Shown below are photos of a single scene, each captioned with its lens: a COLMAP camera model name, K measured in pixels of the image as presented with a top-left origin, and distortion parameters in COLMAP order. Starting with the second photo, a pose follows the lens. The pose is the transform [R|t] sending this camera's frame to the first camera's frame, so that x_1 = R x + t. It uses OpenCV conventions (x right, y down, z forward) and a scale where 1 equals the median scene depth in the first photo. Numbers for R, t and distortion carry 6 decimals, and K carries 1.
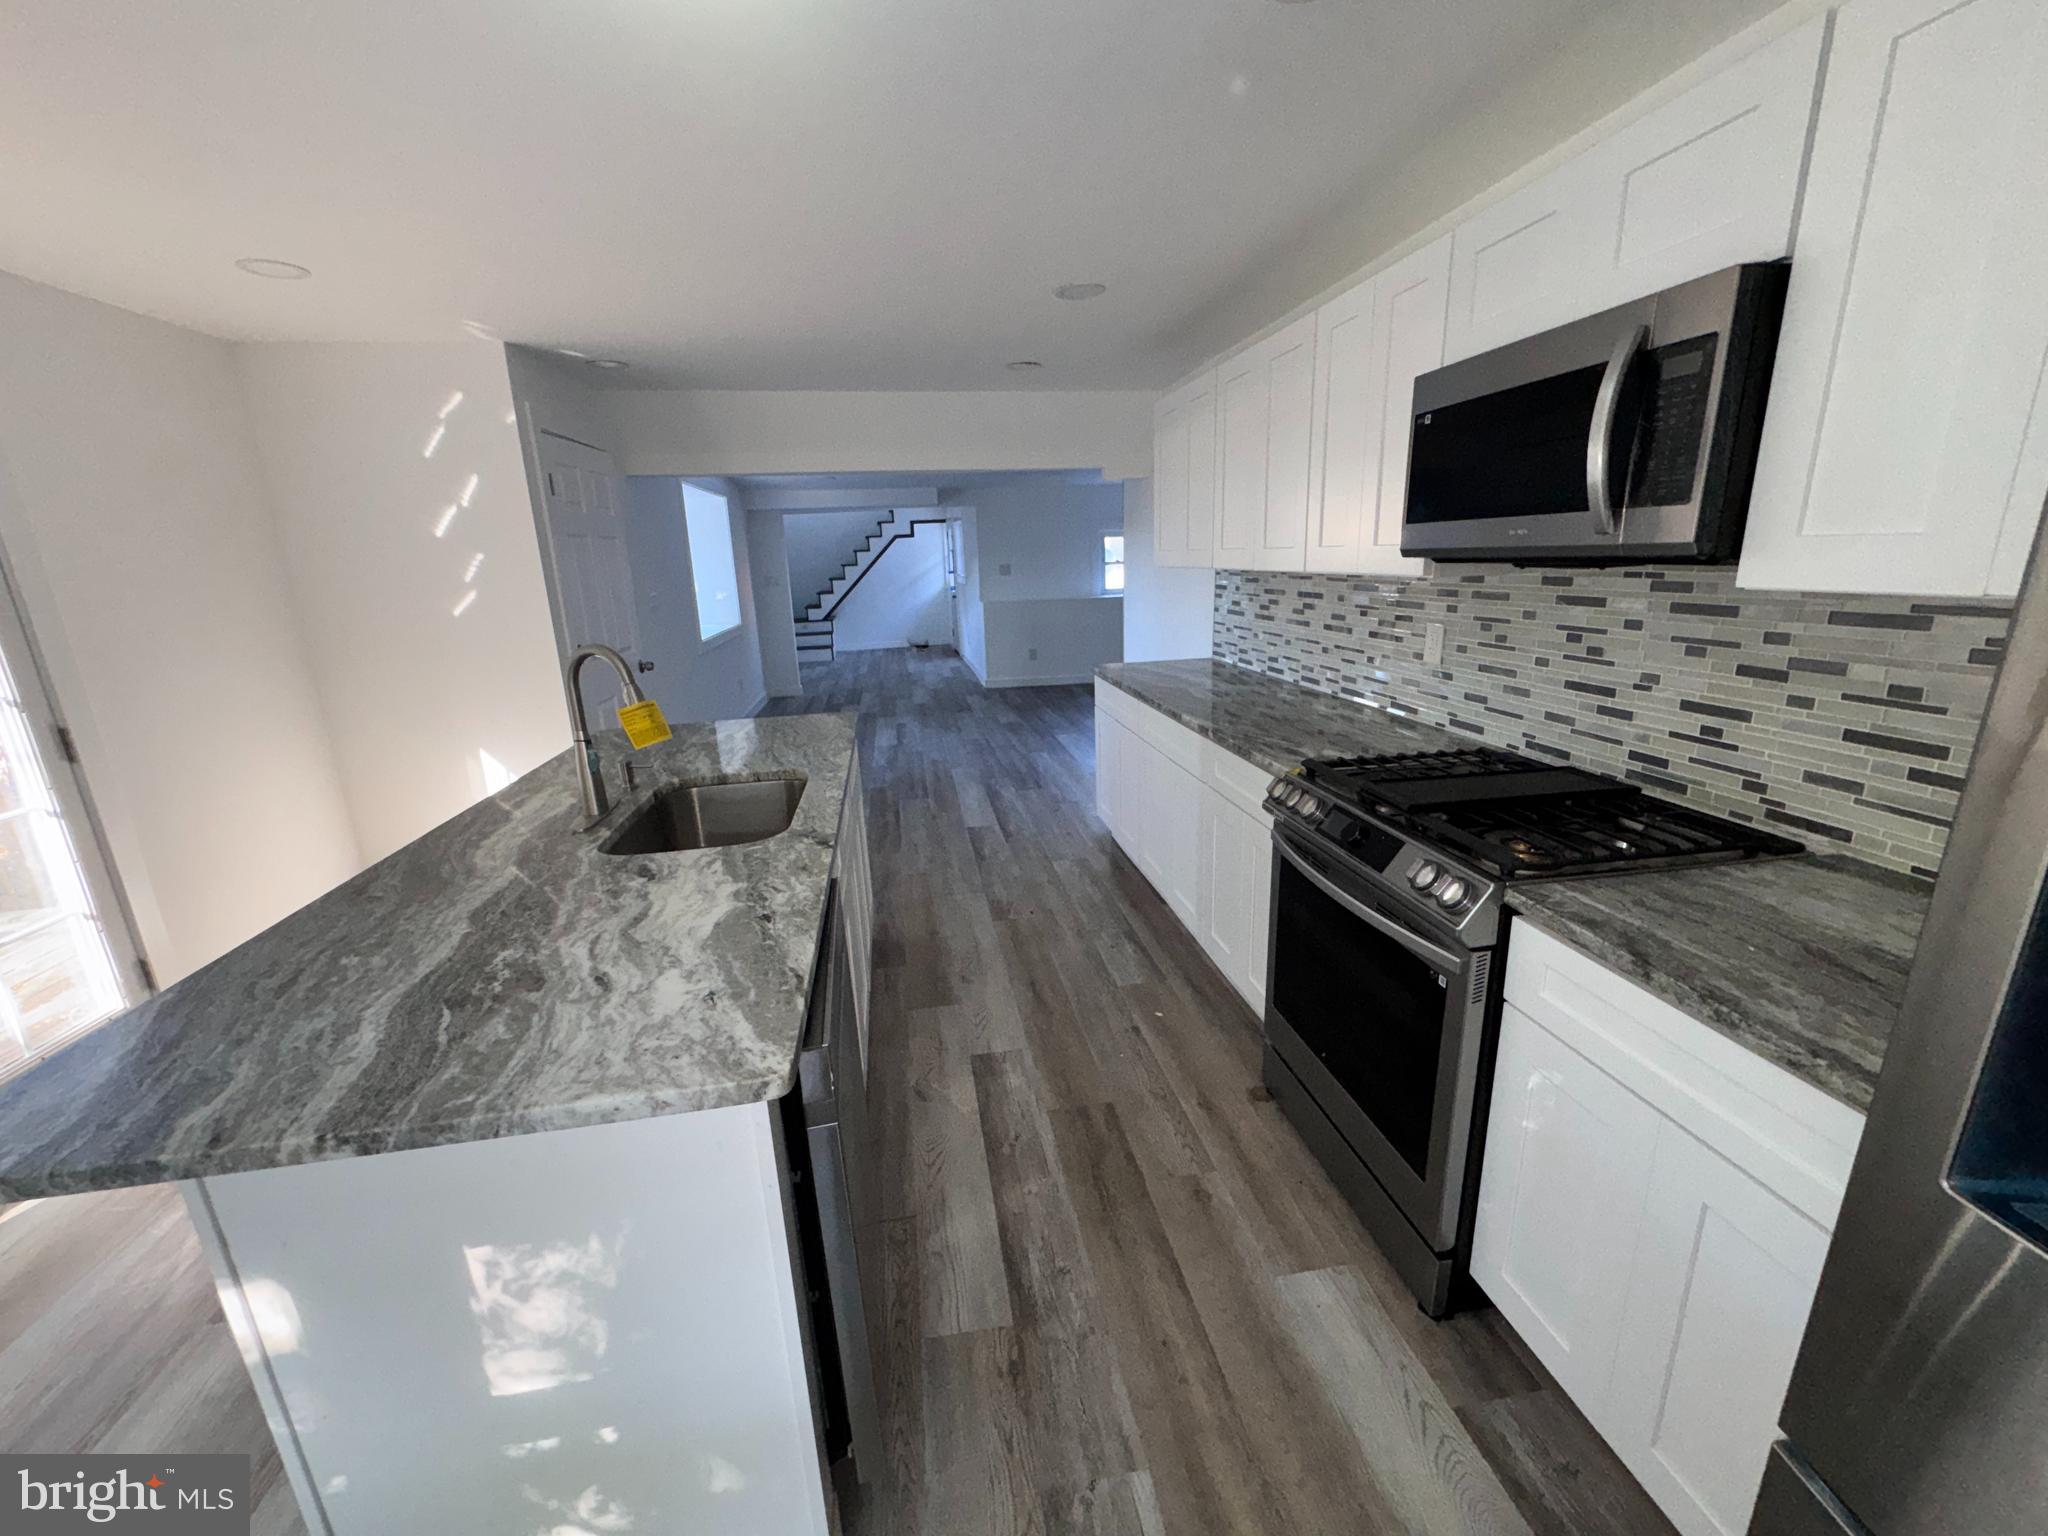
lens RADIAL K [[817.9, 0, 1019.9], [0, 817.9, 767.0], [0, 0, 1]] dist [-0.003378, -0.000168]
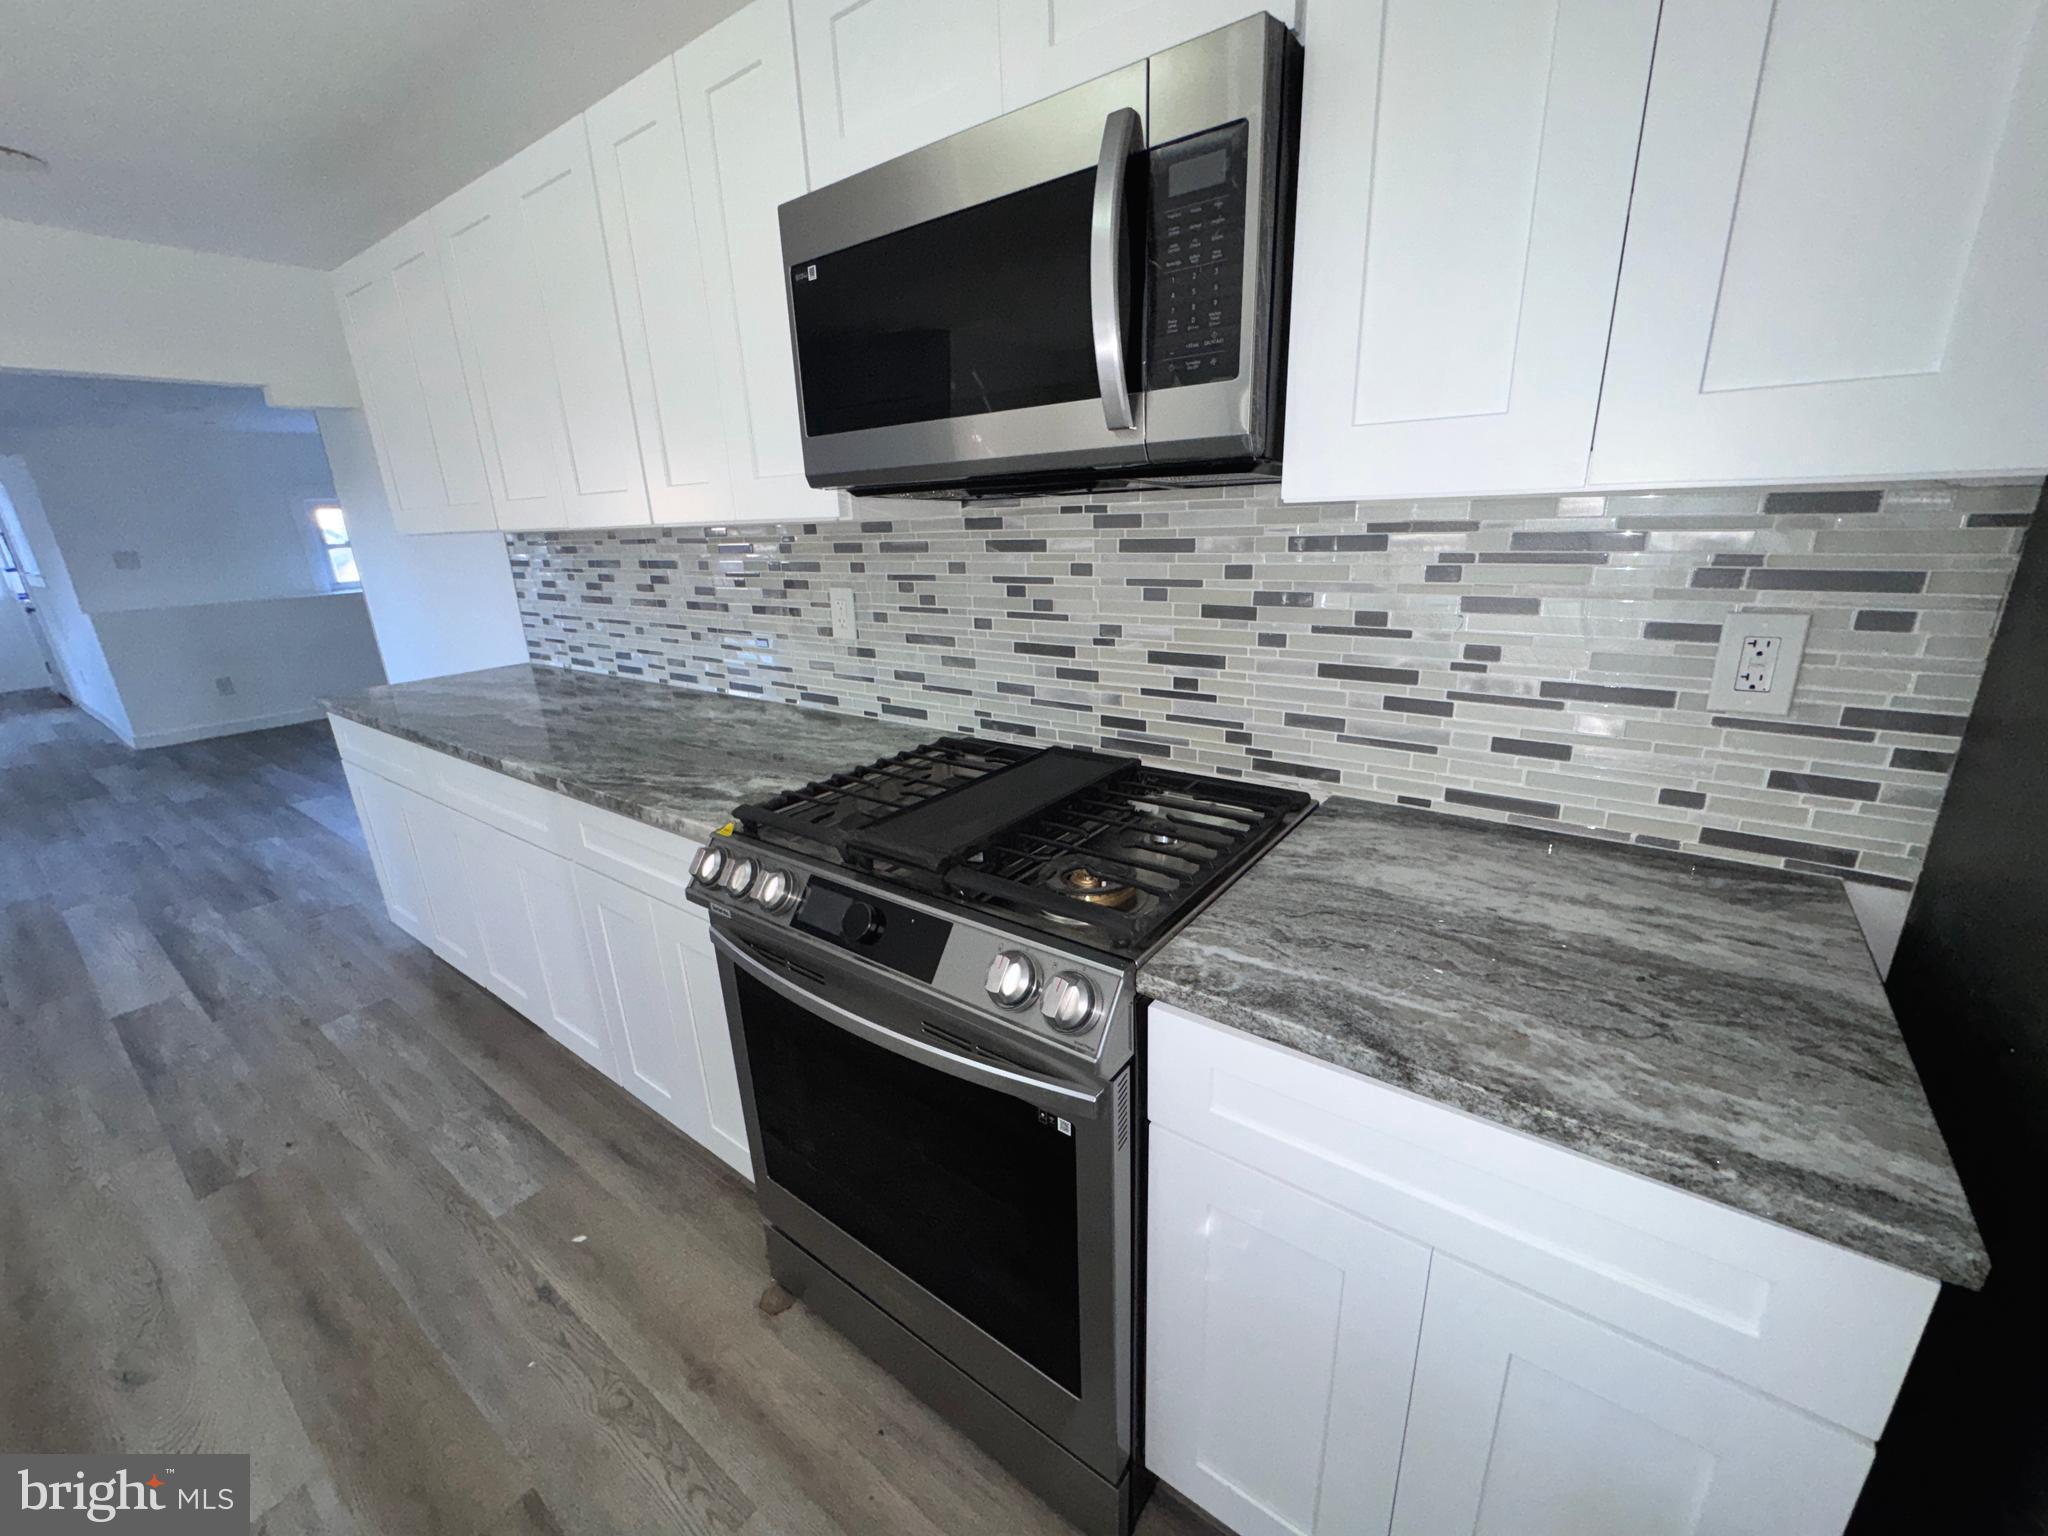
lens RADIAL K [[817.9, 0, 1021.0], [0, 817.9, 767.4], [0, 0, 1]] dist [-0.003378, -0.000168]
pose [[0.712335, -0.203762, 0.671610, 0.094712], [0.191140, 0.977079, 0.093709, -0.064197], [-0.675311, 0.061619, 0.734955, 0.424906]]
